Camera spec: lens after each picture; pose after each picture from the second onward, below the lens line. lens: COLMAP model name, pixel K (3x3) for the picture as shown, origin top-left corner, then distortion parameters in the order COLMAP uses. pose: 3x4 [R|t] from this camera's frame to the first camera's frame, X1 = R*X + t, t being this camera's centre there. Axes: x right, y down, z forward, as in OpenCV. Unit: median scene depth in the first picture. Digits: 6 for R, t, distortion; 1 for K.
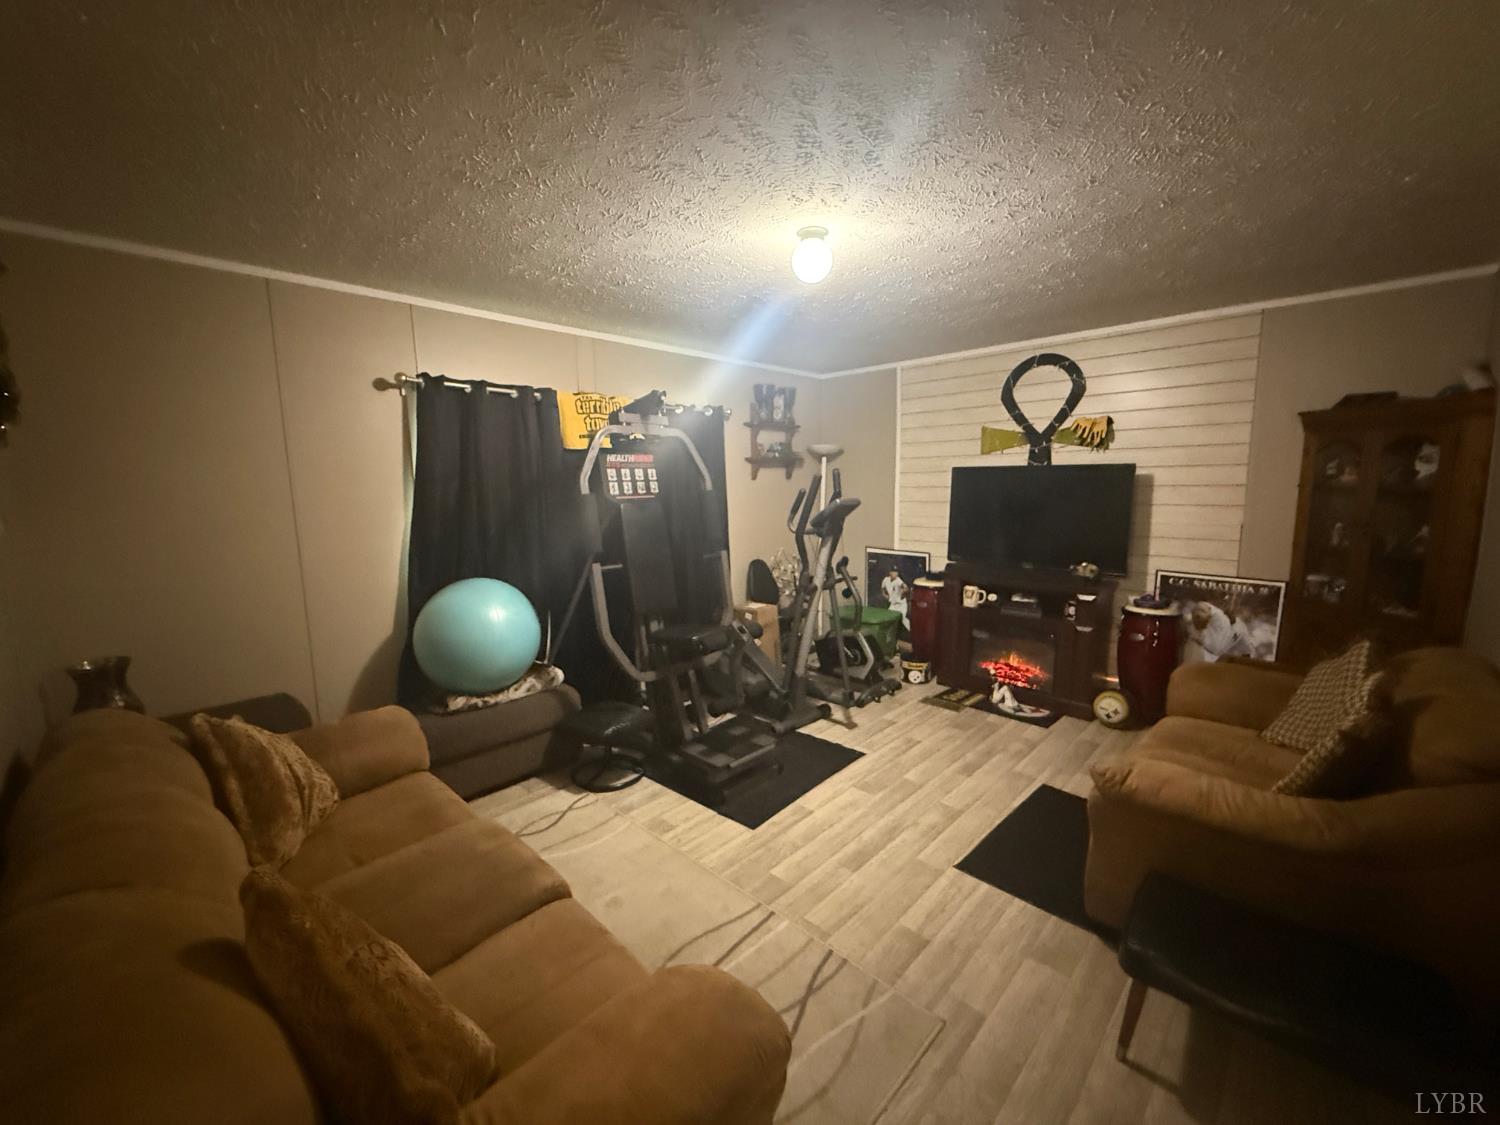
lens RADIAL K [[597.1, 0, 746.5], [0, 597.1, 561.7], [0, 0, 1]] dist [-0.001477, 0.000205]
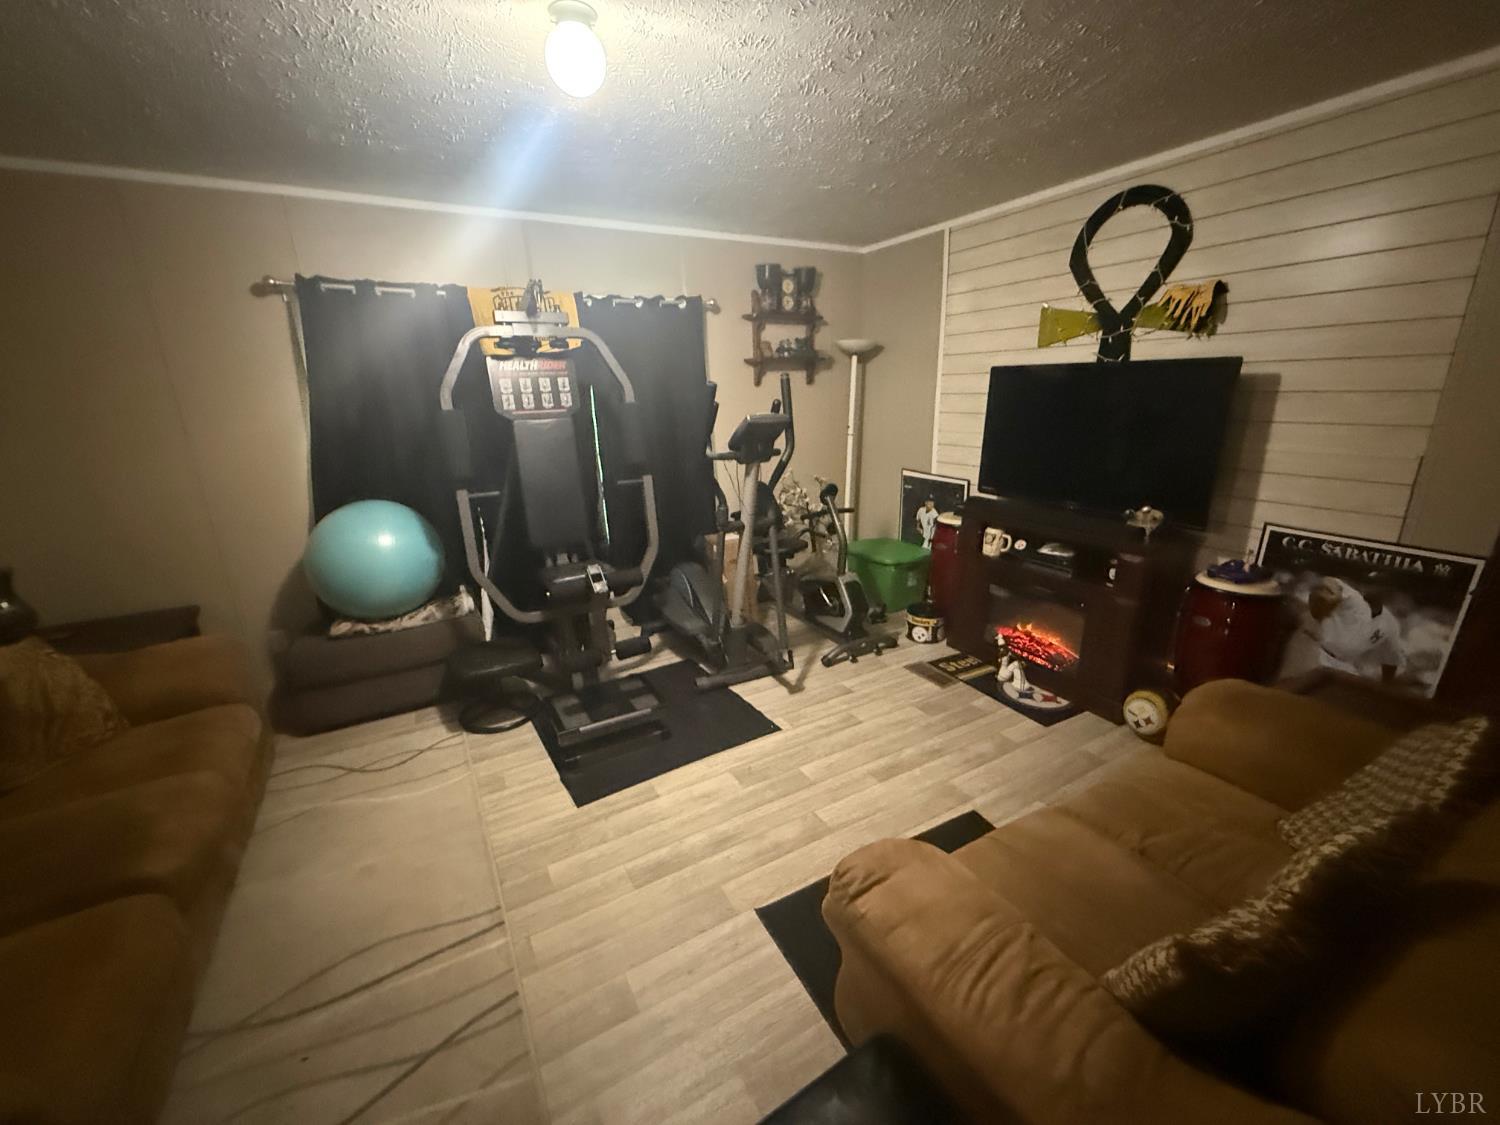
lens RADIAL K [[597.1, 0, 746.5], [0, 597.1, 561.7], [0, 0, 1]] dist [-0.001477, 0.000205]
pose [[0.959555, 0.068836, -0.272976, 0.316999], [-0.025002, 0.986651, 0.160918, -0.035655], [0.280409, -0.147585, 0.948467, 0.202681]]
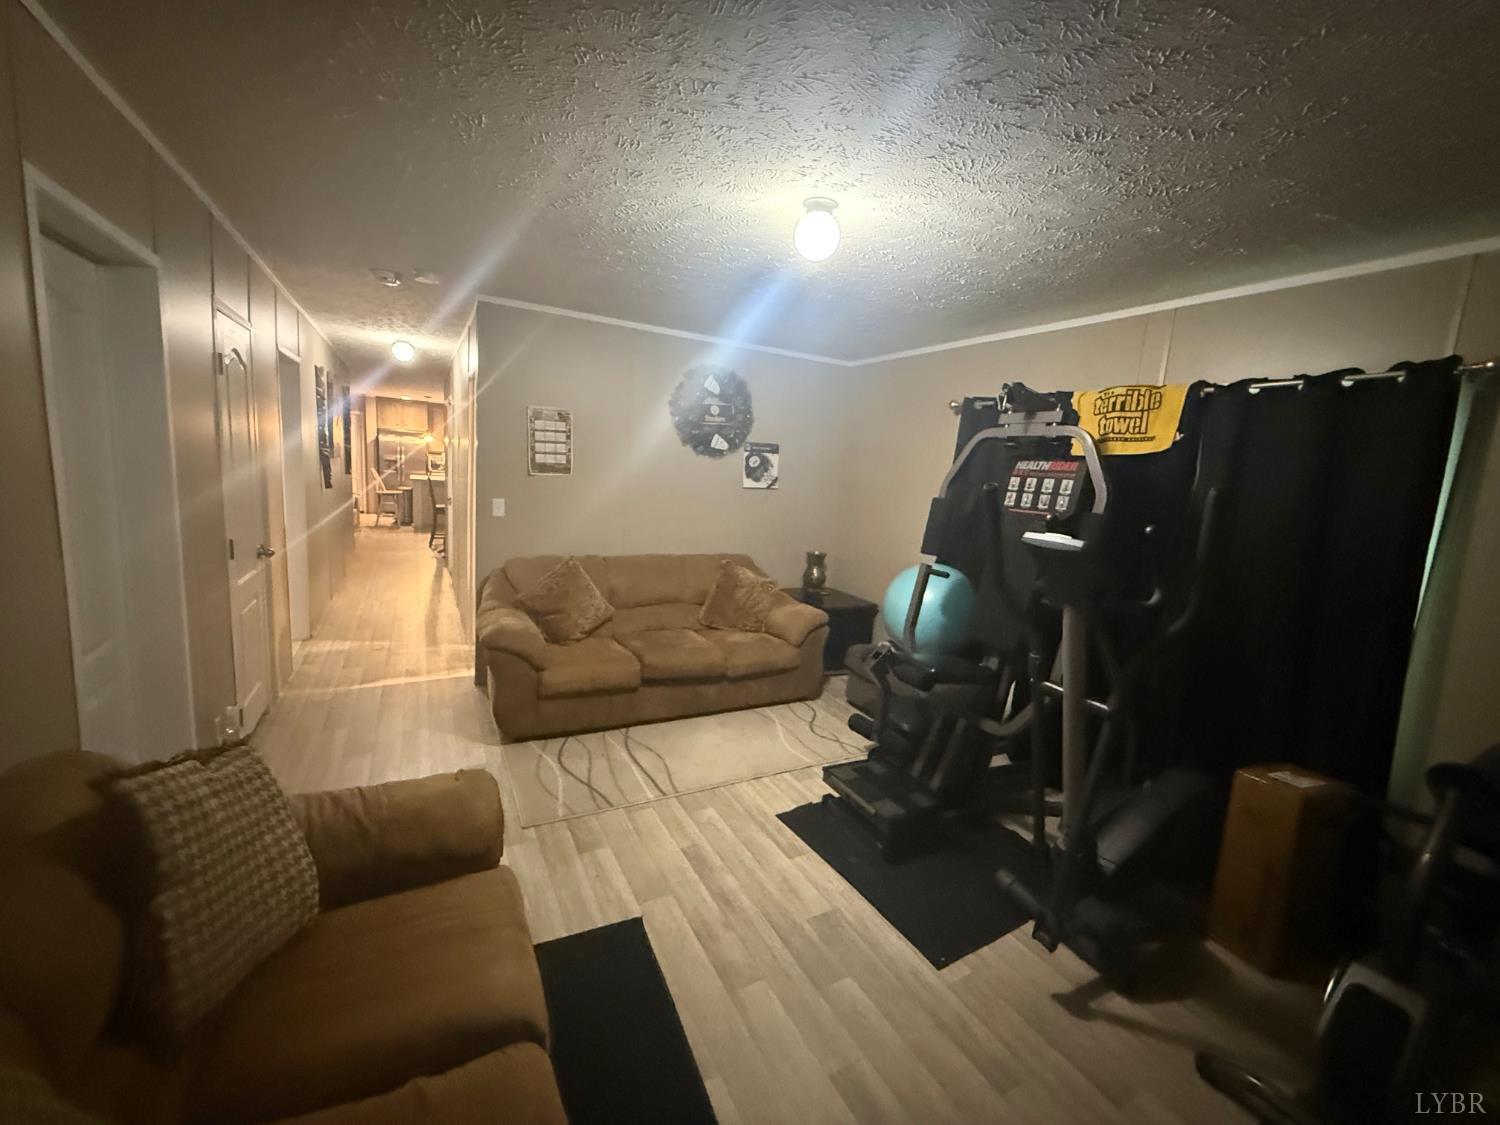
lens RADIAL K [[597.1, 0, 746.5], [0, 597.1, 561.7], [0, 0, 1]] dist [-0.001477, 0.000205]
pose [[-0.296191, 0.142611, -0.944422, 0.647227], [-0.194532, 0.959057, 0.205830, -0.120654], [0.935108, 0.244686, -0.256322, 0.763946]]
